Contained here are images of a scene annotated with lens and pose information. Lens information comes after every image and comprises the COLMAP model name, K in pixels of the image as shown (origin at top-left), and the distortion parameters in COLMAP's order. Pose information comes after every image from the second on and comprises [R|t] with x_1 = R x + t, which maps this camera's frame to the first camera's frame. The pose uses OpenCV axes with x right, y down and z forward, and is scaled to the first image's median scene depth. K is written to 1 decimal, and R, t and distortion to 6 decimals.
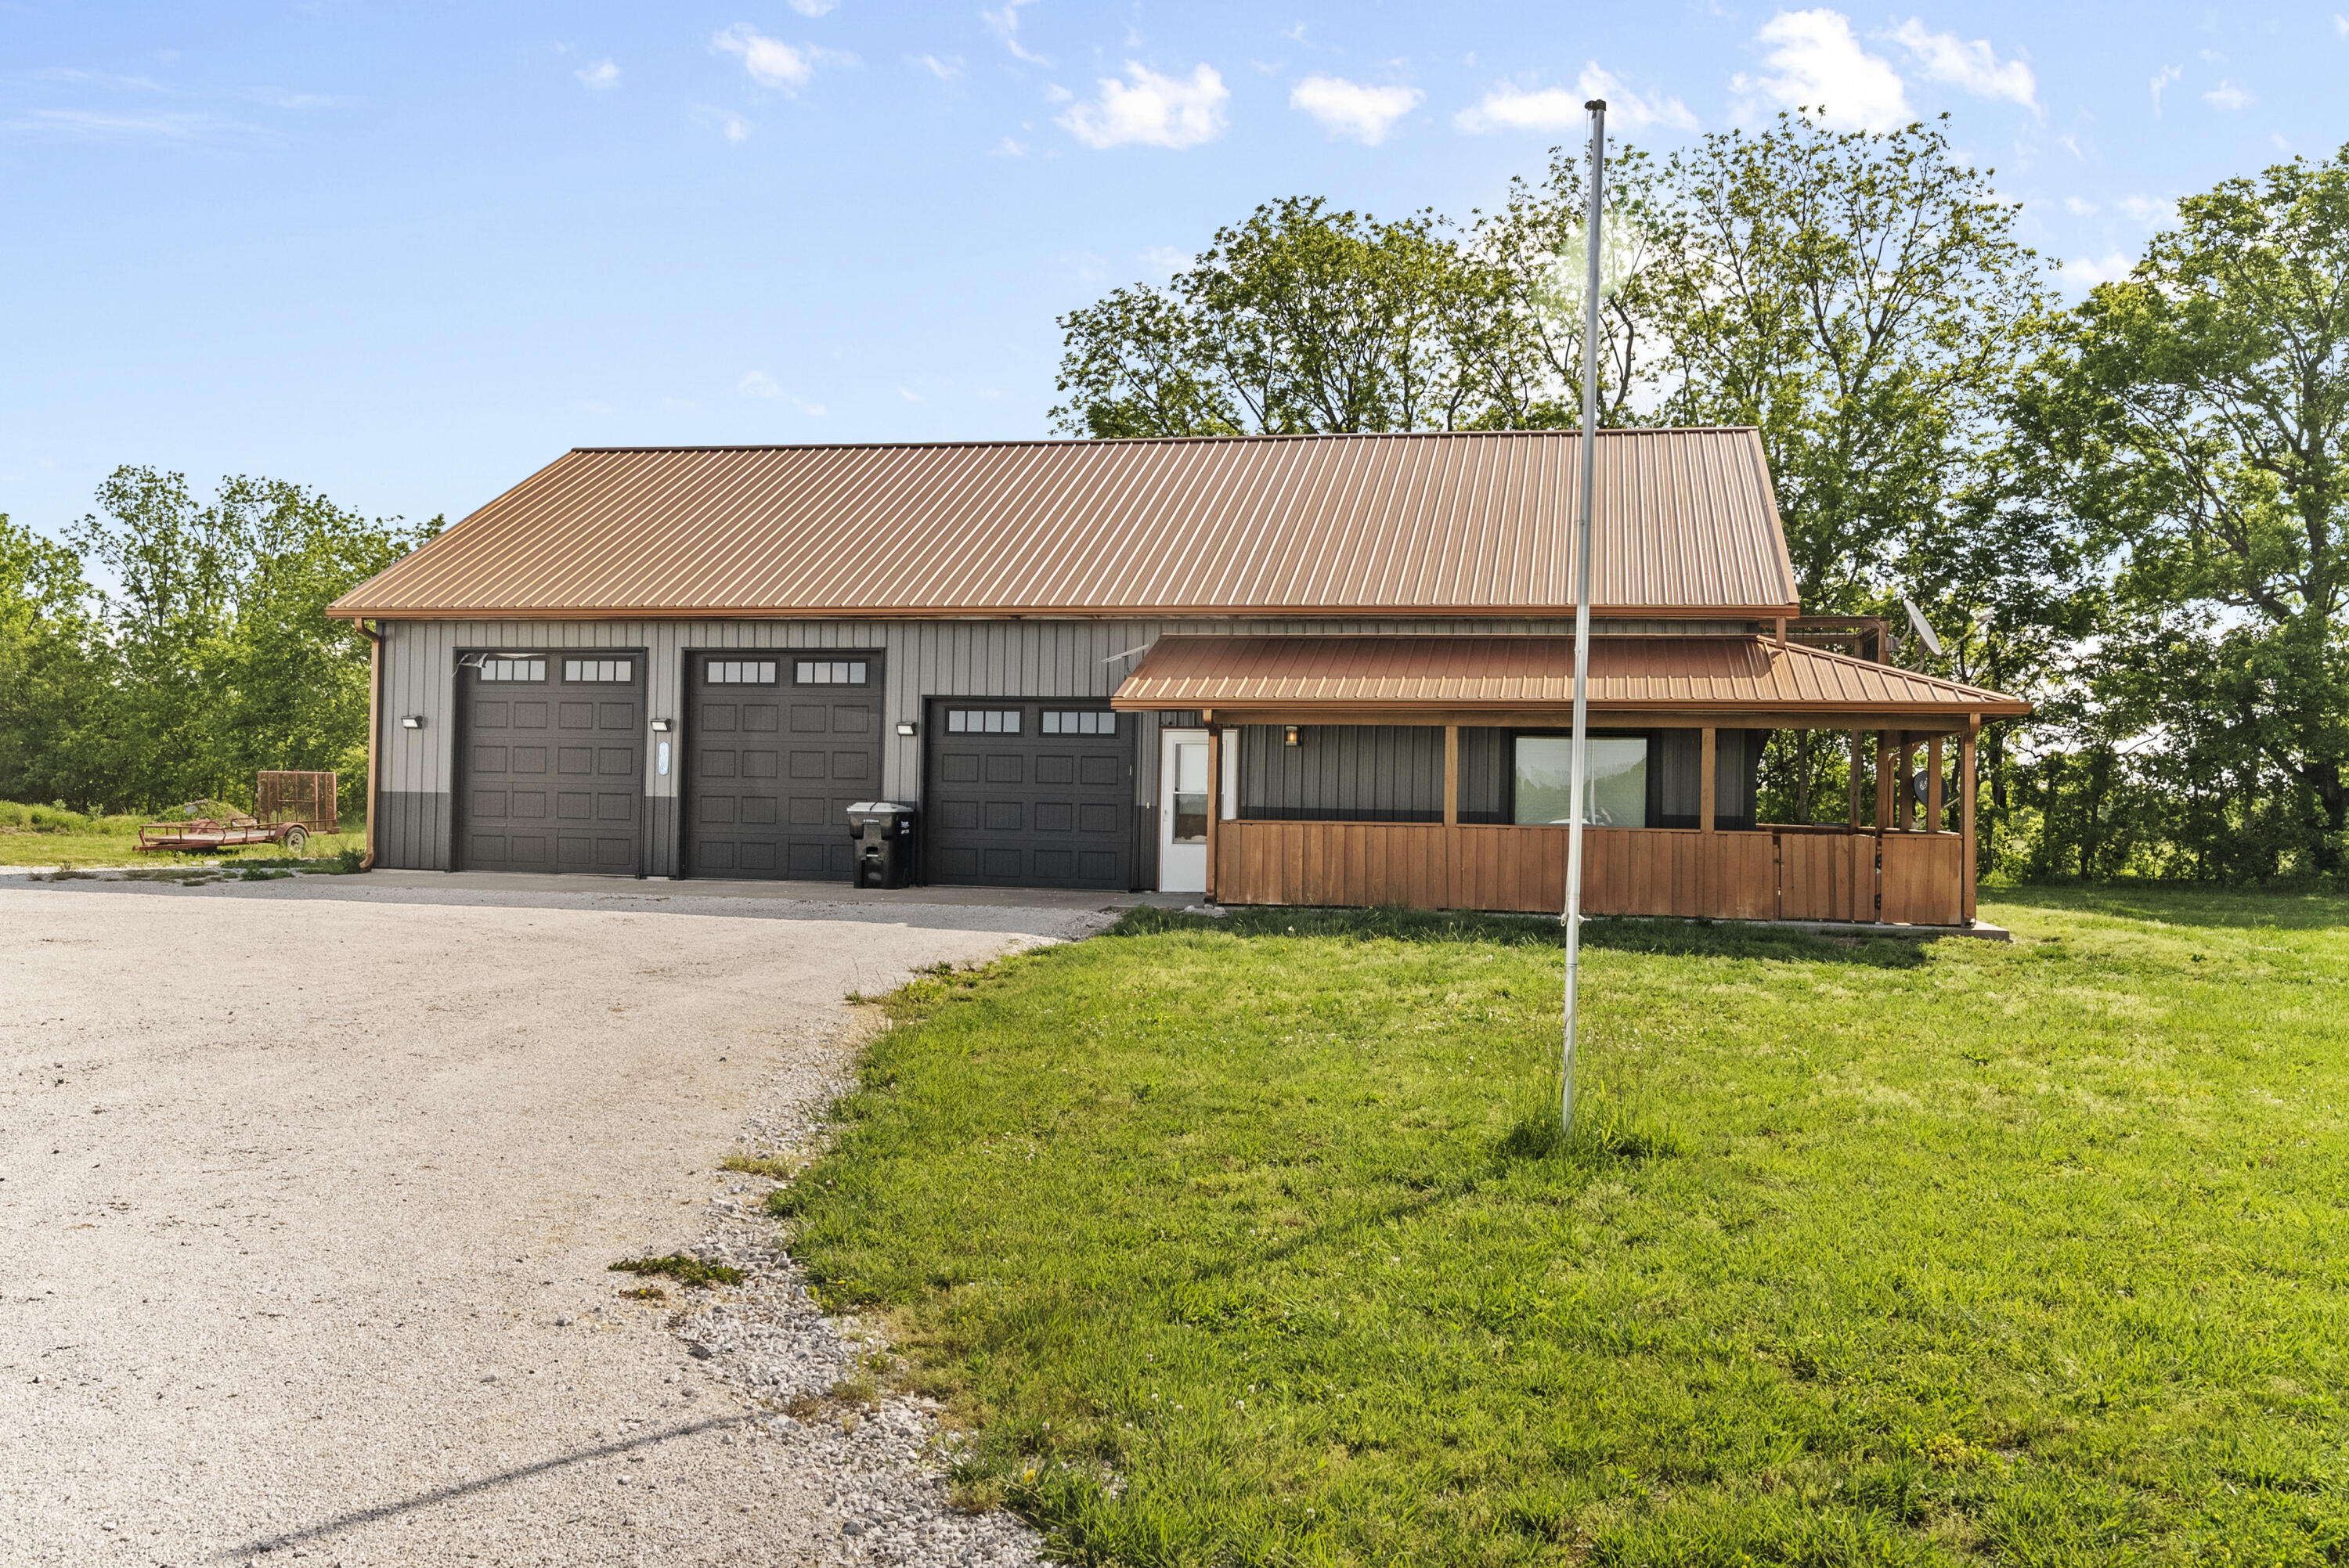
lens RADIAL K [[2009.9, 0, 1175.0], [0, 2009.9, 780.7], [0, 0, 1]] dist [-0.007870, -0.007706]
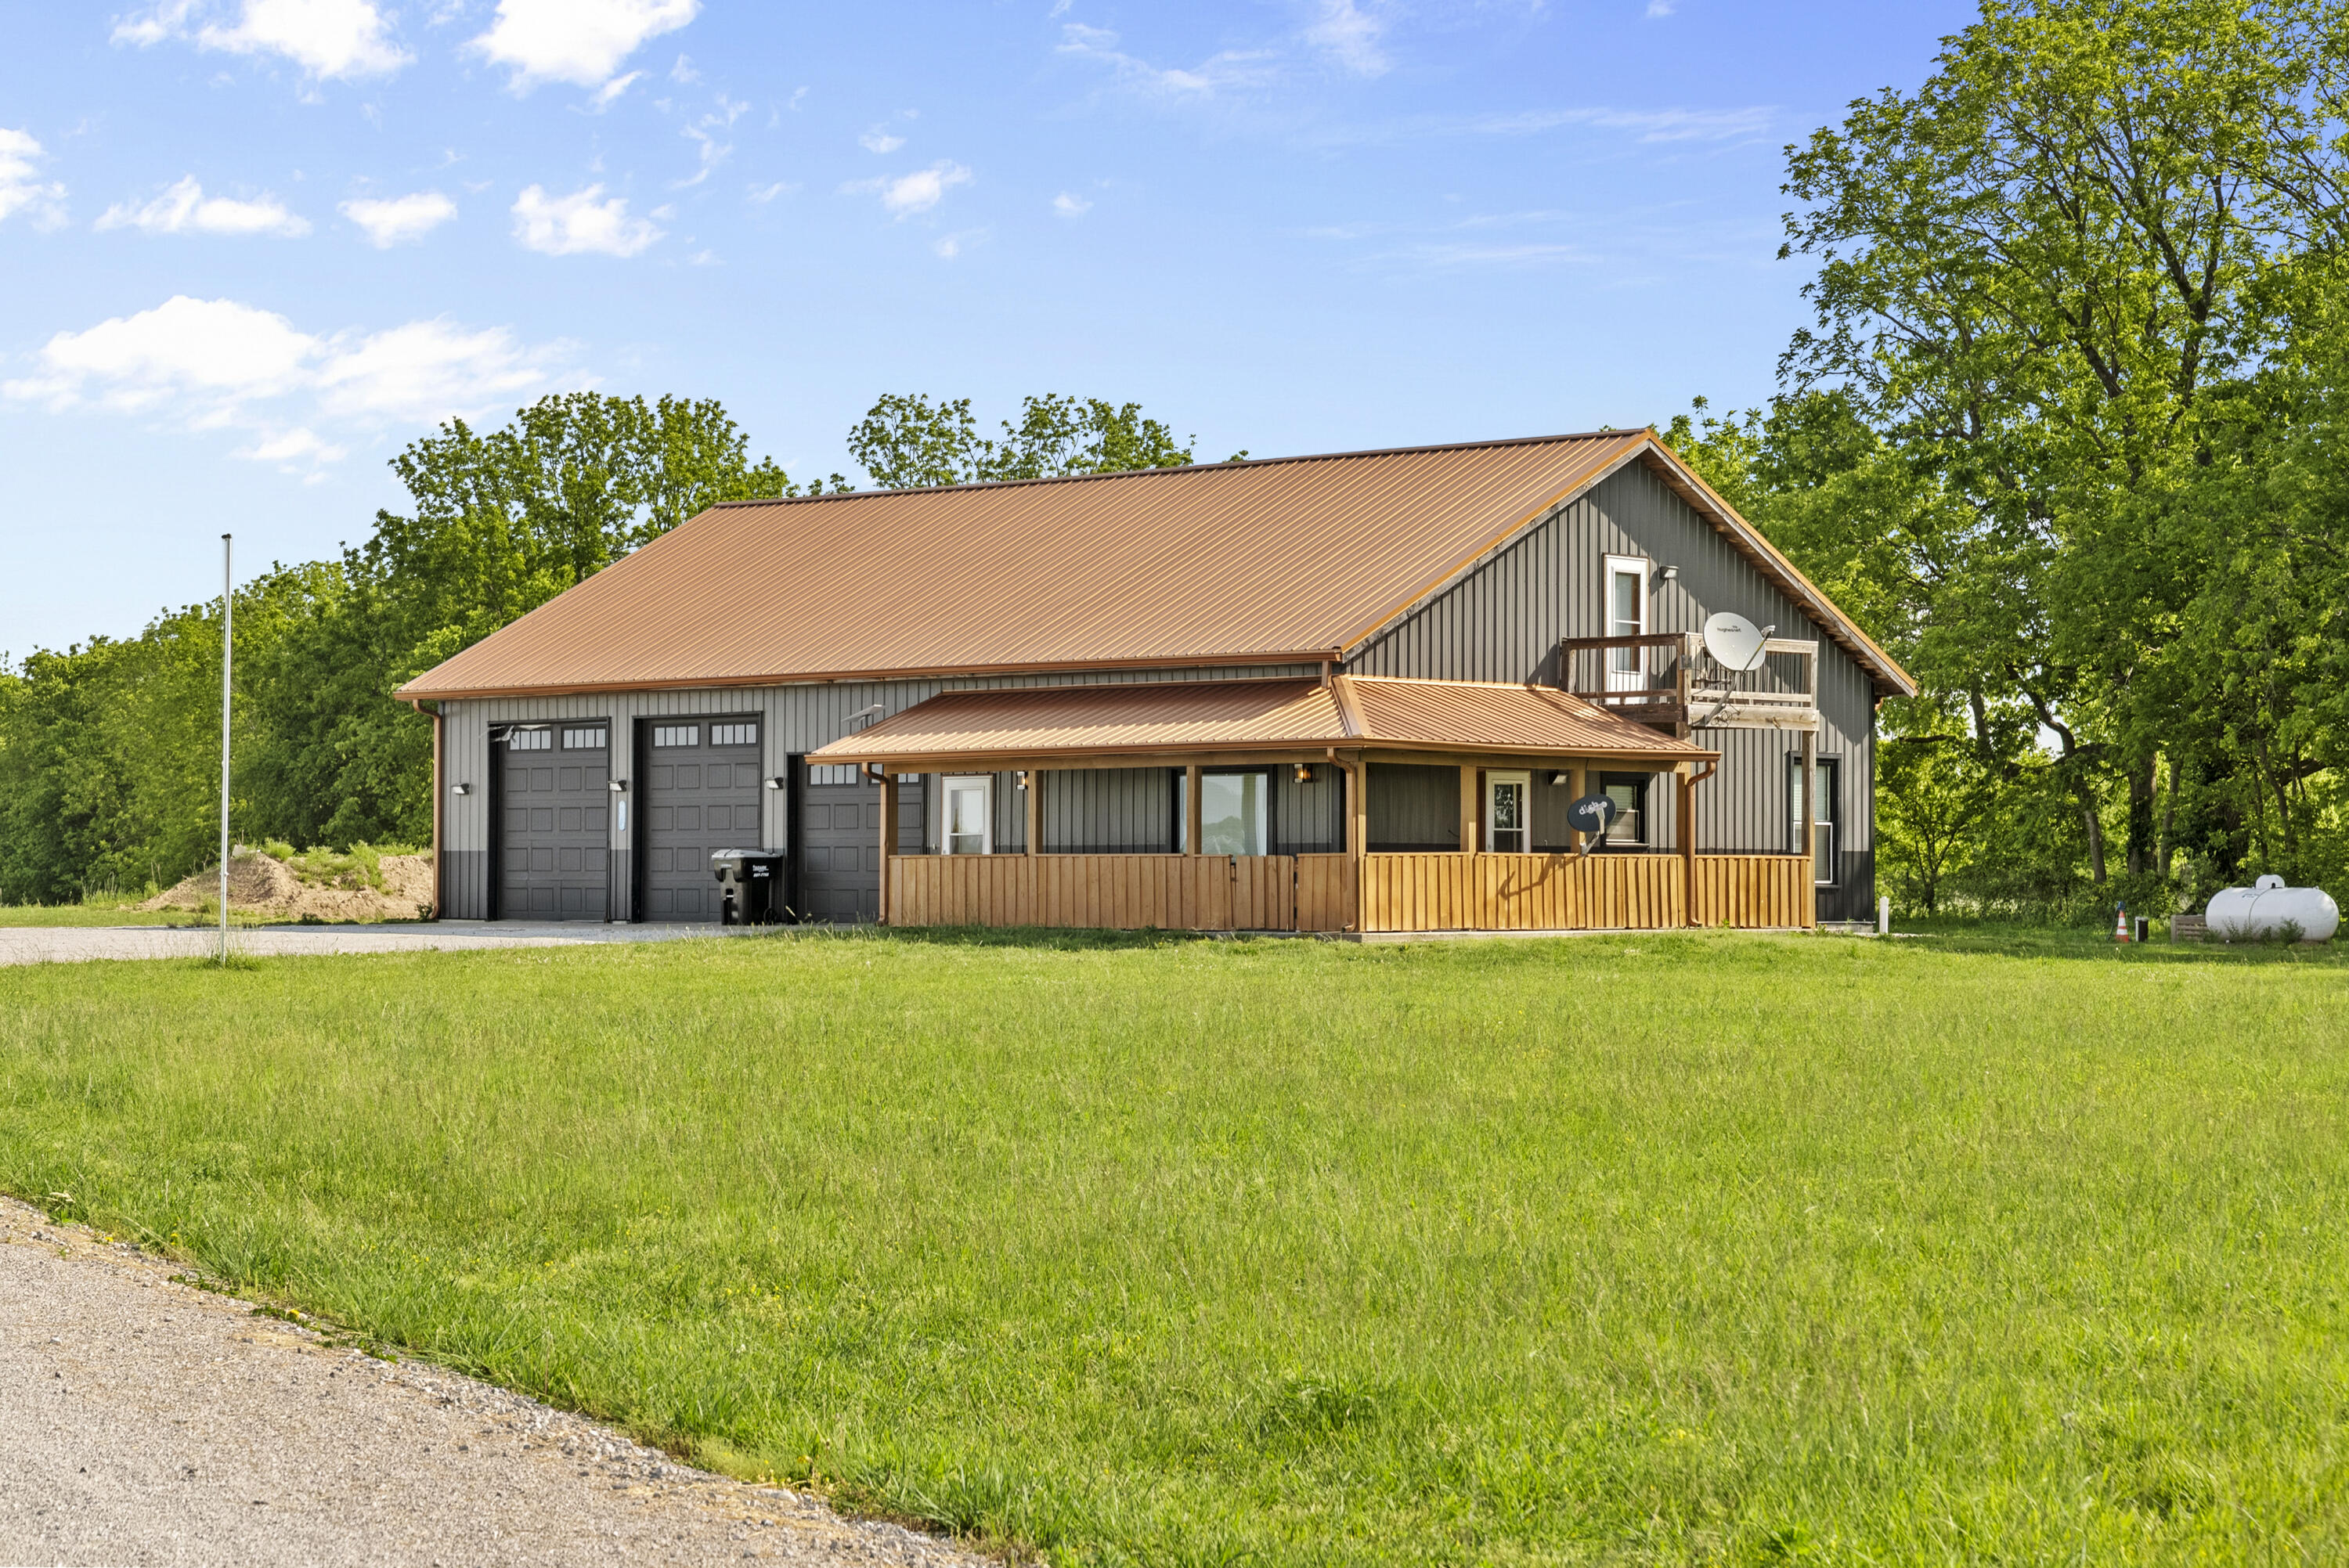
lens RADIAL K [[4753.5, 0, 1174.4], [0, 4753.5, 785.6], [0, 0, 1]] dist [-0.188507, 0.000000]
pose [[0.857006, -0.029436, -0.514464, 1.336411], [0.019646, 0.999508, -0.024462, 0.041857], [0.514931, 0.010857, 0.857163, -1.079584]]
